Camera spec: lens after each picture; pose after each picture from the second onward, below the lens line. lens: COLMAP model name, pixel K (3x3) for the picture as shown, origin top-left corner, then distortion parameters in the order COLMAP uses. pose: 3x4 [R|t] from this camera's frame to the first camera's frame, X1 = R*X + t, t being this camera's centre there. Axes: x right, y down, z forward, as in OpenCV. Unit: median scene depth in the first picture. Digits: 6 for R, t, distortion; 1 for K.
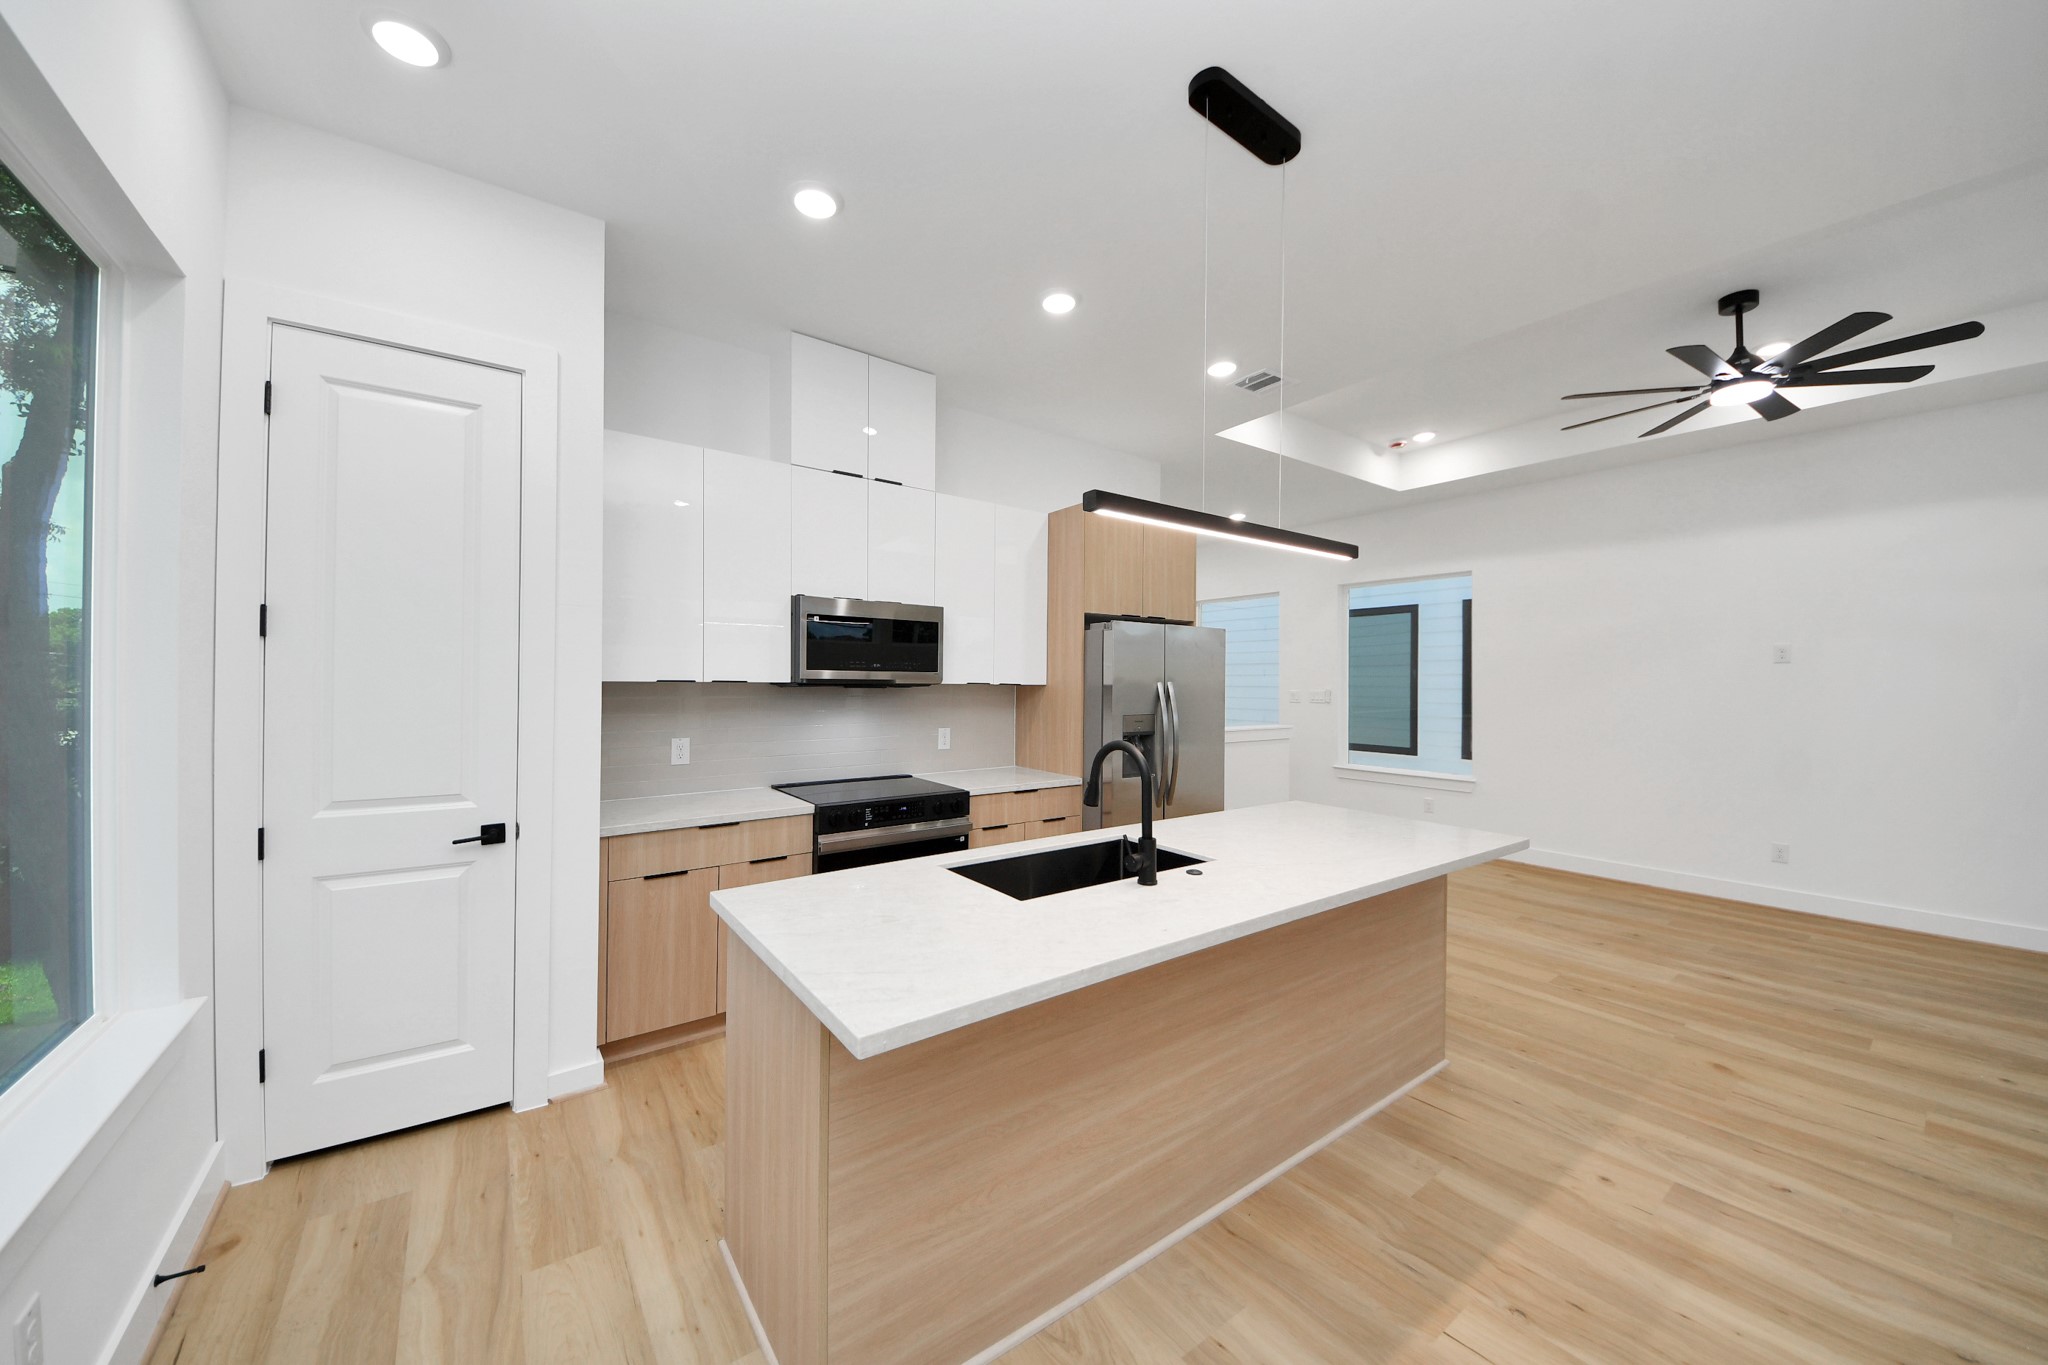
lens RADIAL K [[721.0, 0, 1013.6], [0, 721.0, 681.1], [0, 0, 1]] dist [0.025261, -0.017412]
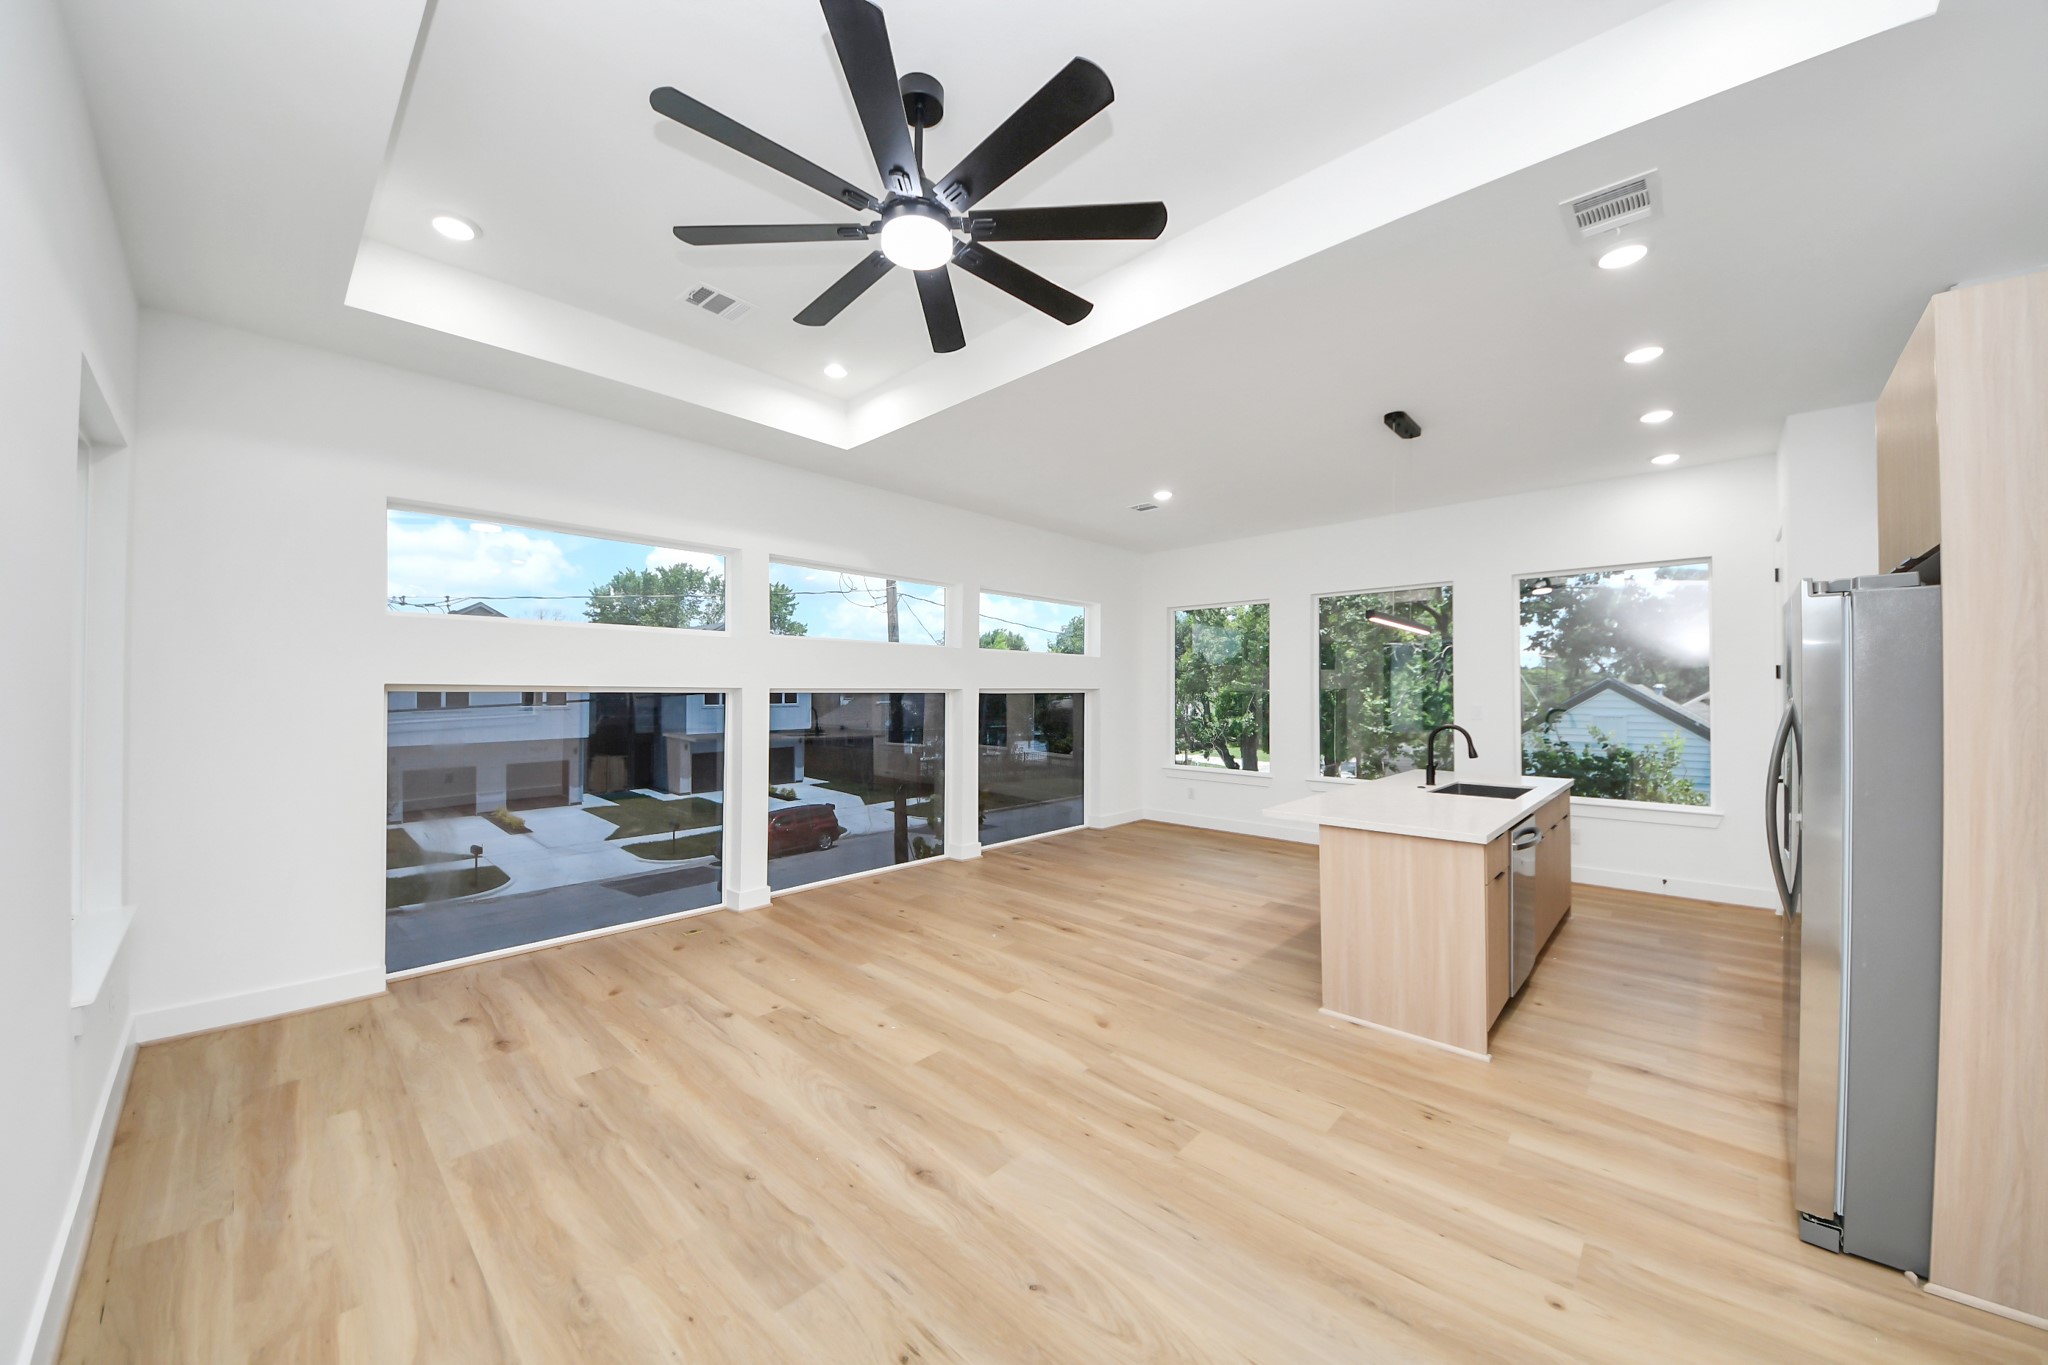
lens RADIAL K [[723.3, 0, 1011.3], [0, 723.3, 681.7], [0, 0, 1]] dist [0.037205, -0.026049]
pose [[-0.983207, -0.011168, -0.182153, 1.251388], [-0.009116, 0.999885, -0.012098, -0.002968], [0.182267, -0.010234, -0.983196, 1.987082]]
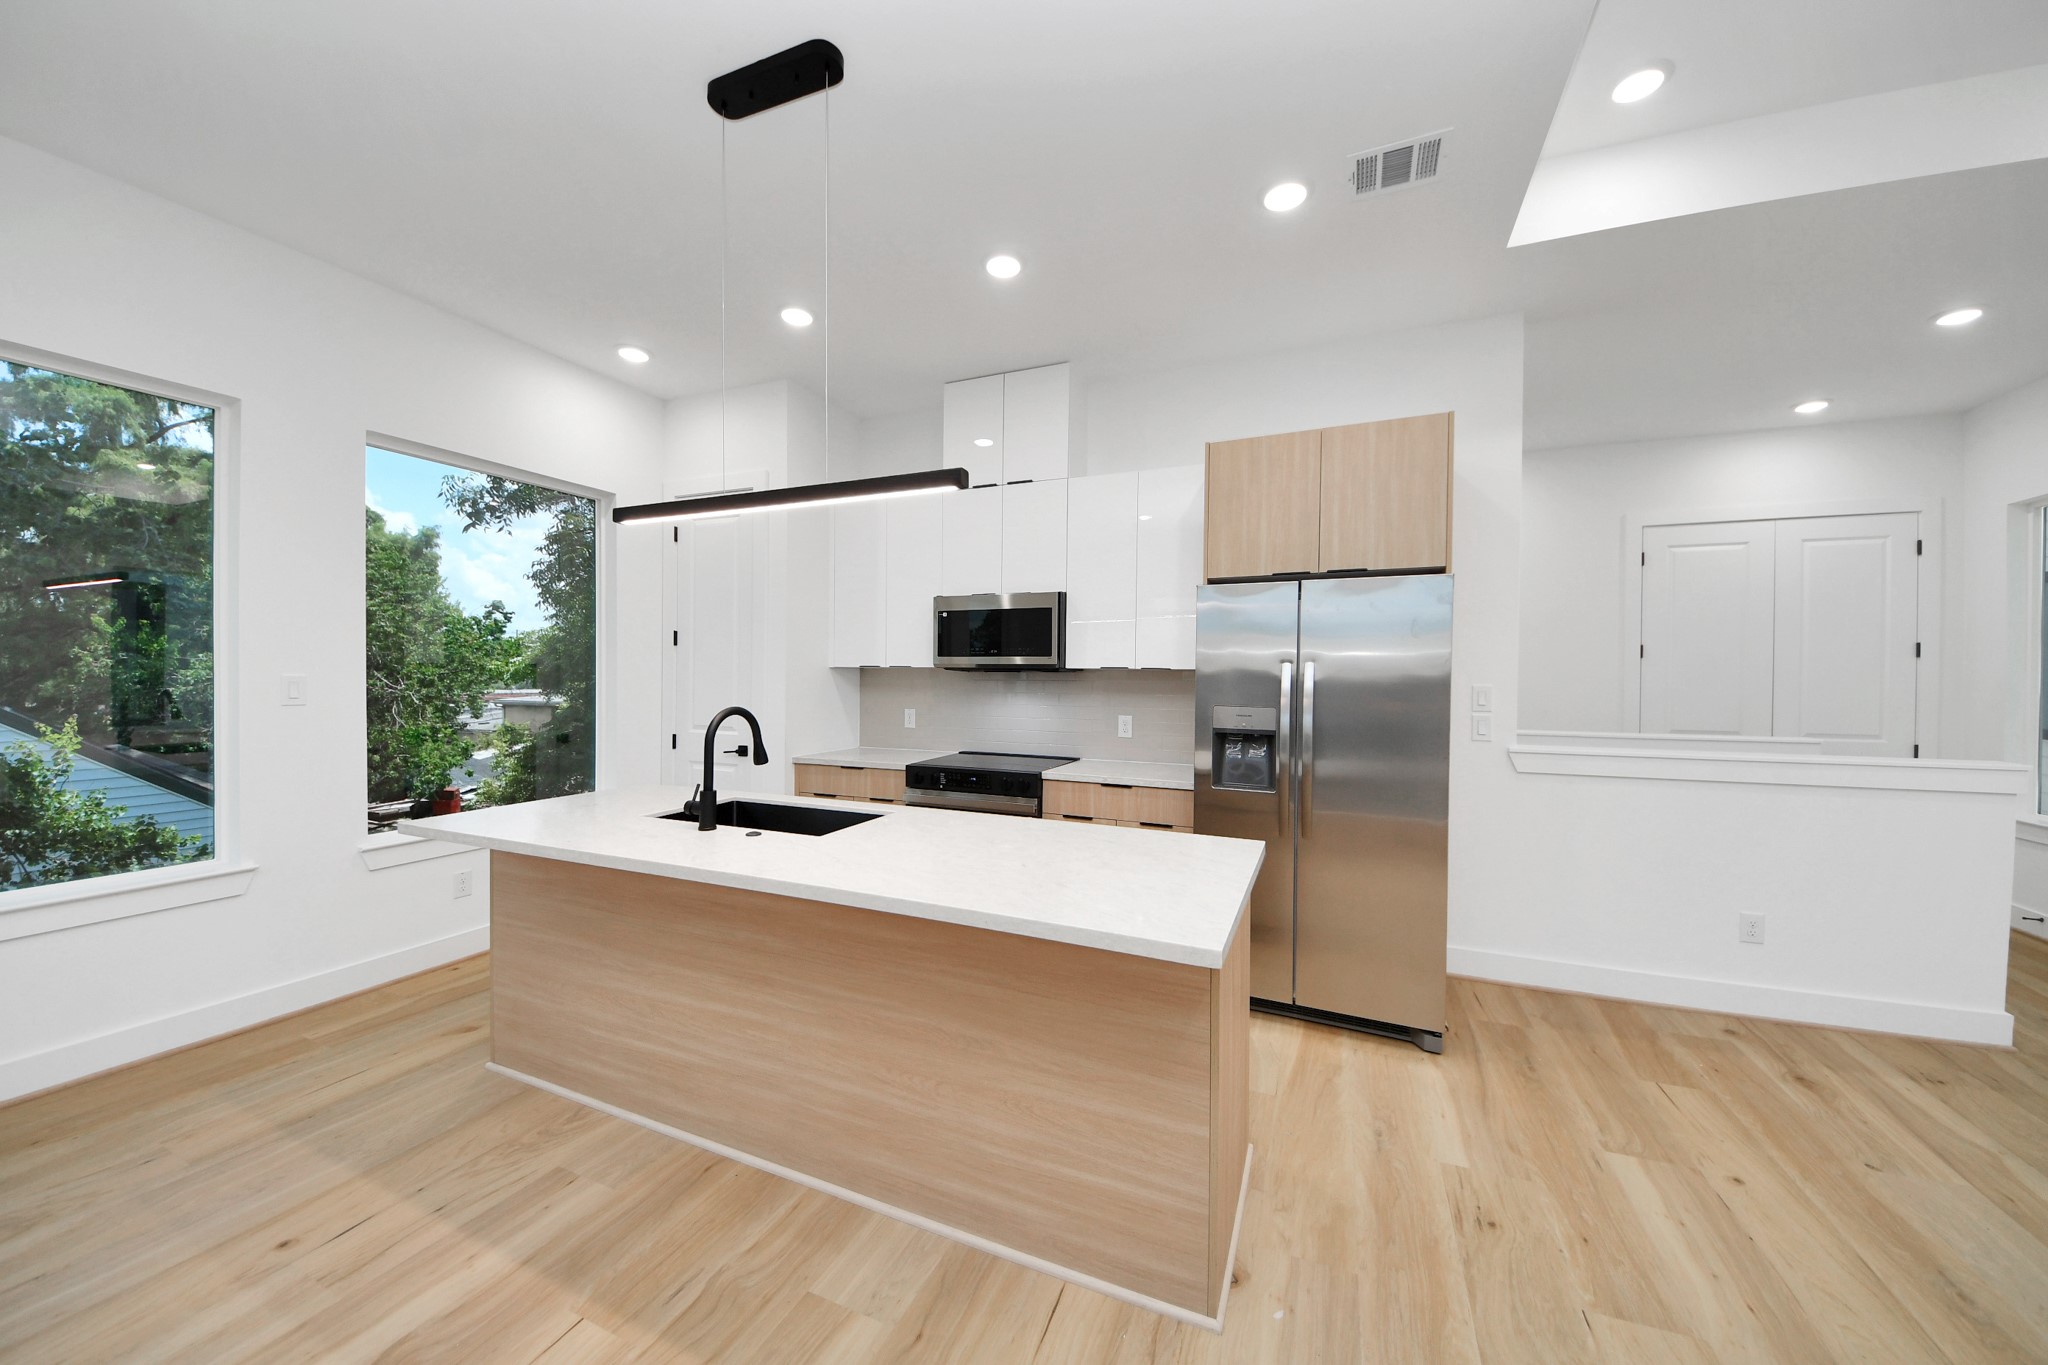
lens RADIAL K [[721.0, 0, 1013.6], [0, 721.0, 681.1], [0, 0, 1]] dist [0.025261, -0.017412]
pose [[0.508234, 0.002792, -0.861214, 0.931506], [-0.005042, 0.999987, 0.000266, 0.028074], [0.861204, 0.004207, 0.508242, 0.545198]]
